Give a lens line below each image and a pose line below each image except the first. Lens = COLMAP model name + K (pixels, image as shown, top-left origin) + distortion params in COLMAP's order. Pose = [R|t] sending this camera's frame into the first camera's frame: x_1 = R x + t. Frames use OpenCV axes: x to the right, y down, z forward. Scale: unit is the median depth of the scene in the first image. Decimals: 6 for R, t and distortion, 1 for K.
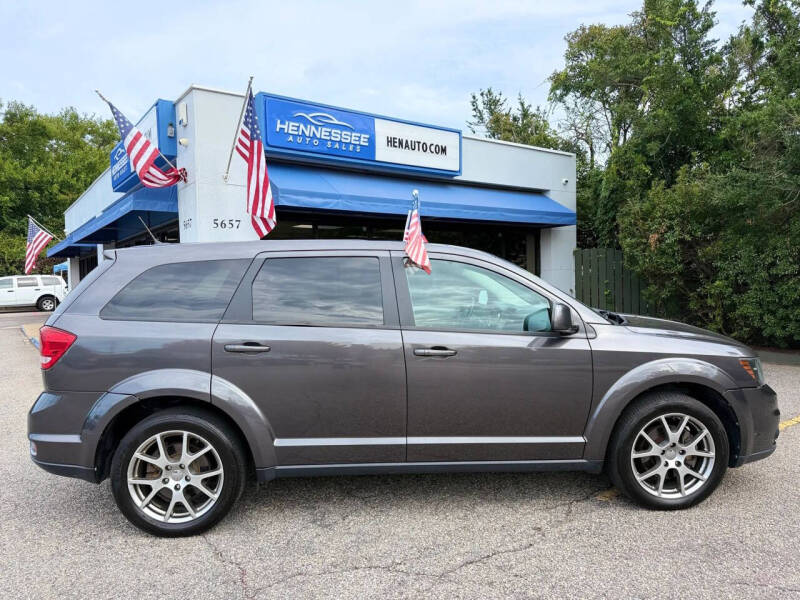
lens RADIAL K [[561.6, 0, 400.0], [0, 561.6, 300.0], [0, 0, 1]] dist [0.111854, -0.185314]
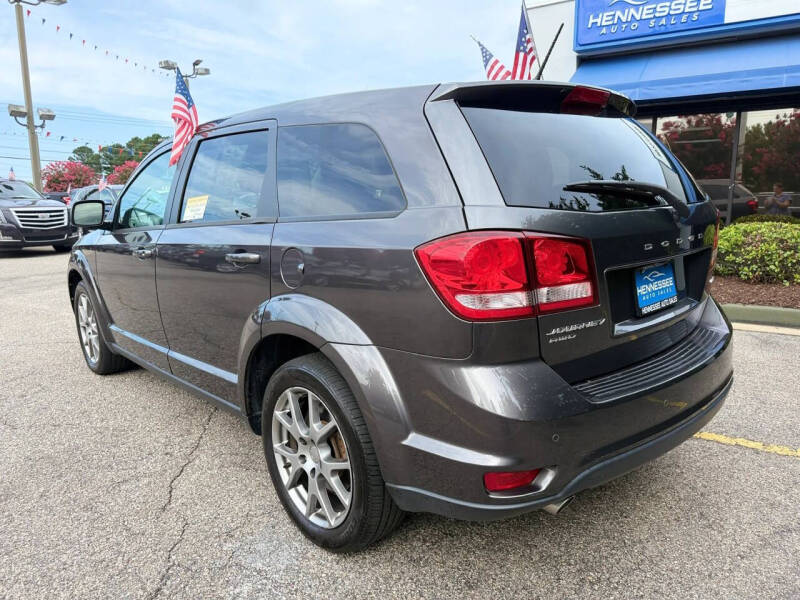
lens RADIAL K [[565.0, 0, 398.2], [0, 565.0, 298.6], [0, 0, 1]] dist [0.033592, -0.038897]
pose [[0.359715, 0.178699, -0.915790, 0.613676], [-0.031268, 0.983246, 0.179580, -0.000046], [0.932538, -0.035963, 0.359276, 0.295799]]
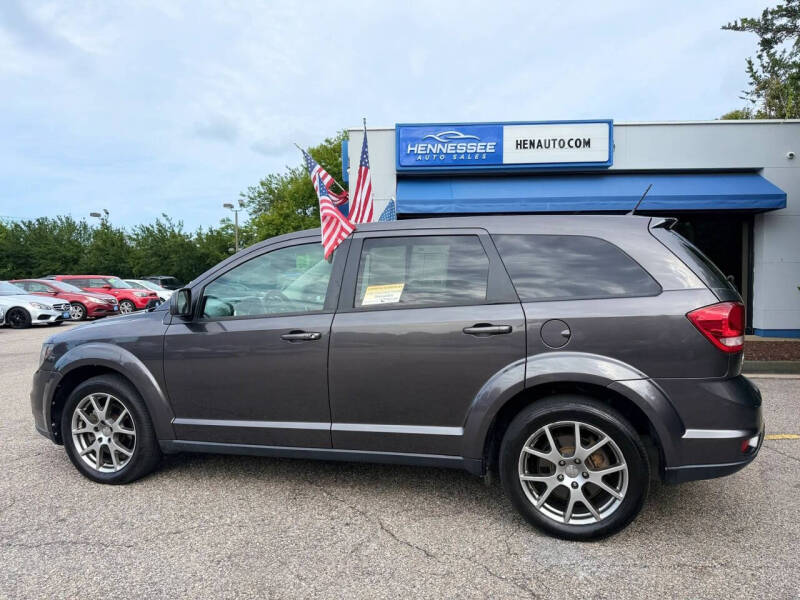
lens RADIAL K [[562.1, 0, 399.8], [0, 562.1, 303.8], [0, 0, 1]] dist [0.062206, -0.081265]
pose [[0.785866, 0.033853, -0.617469, 0.508924], [-0.028821, 0.999420, 0.018113, 0.010081], [0.617724, 0.003562, 0.786387, 0.016670]]
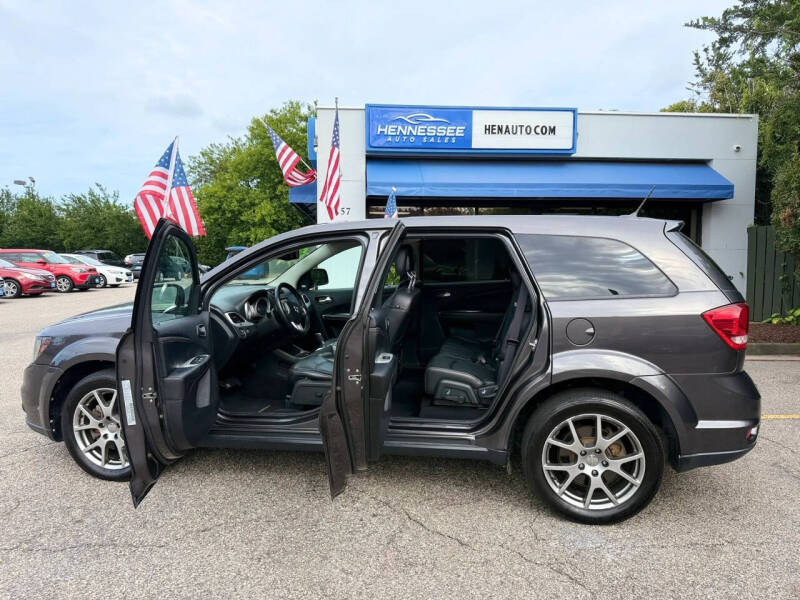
lens RADIAL K [[562.6, 0, 400.0], [0, 562.6, 300.0], [0, 0, 1]] dist [0.064899, -0.091486]
pose [[0.845298, 0.059594, -0.530962, 0.466242], [-0.037723, 0.997937, 0.051950, -0.002837], [0.532962, -0.023884, 0.845802, -0.021635]]
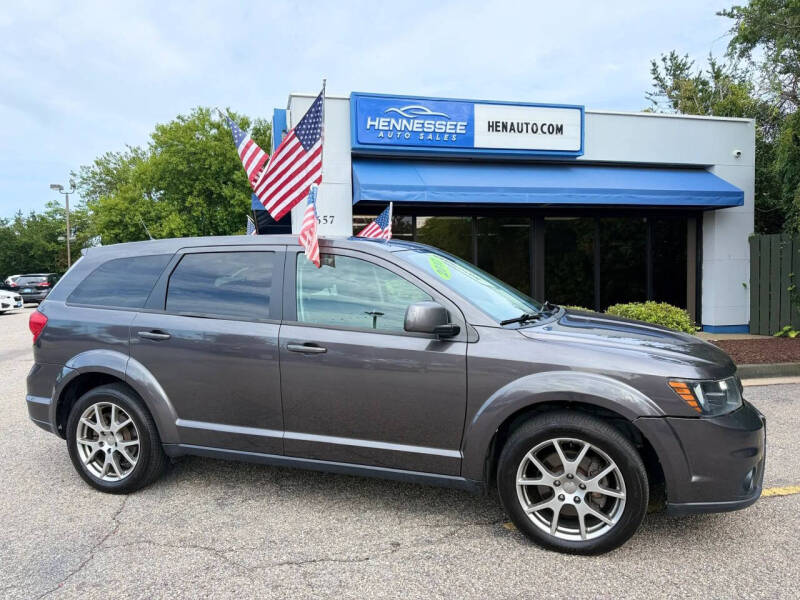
lens RADIAL K [[565.0, 0, 398.2], [0, 565.0, 298.6], [0, 0, 1]] dist [0.033592, -0.038897]
pose [[0.921738, 0.022940, -0.387134, 0.227643], [-0.017018, 0.999680, 0.018718, -0.005875], [0.387440, -0.010665, 0.921833, 0.059752]]
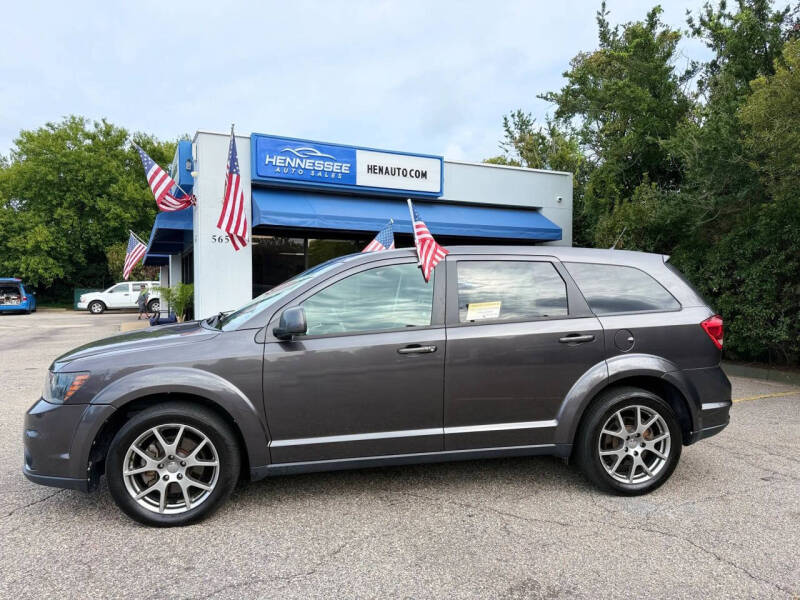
lens RADIAL K [[562.1, 0, 399.8], [0, 562.1, 303.8], [0, 0, 1]] dist [0.062206, -0.081265]
pose [[0.981959, 0.021400, -0.187882, 0.283689], [-0.024283, 0.999620, -0.013057, 0.012718], [0.187531, 0.017384, 0.982105, -0.133142]]
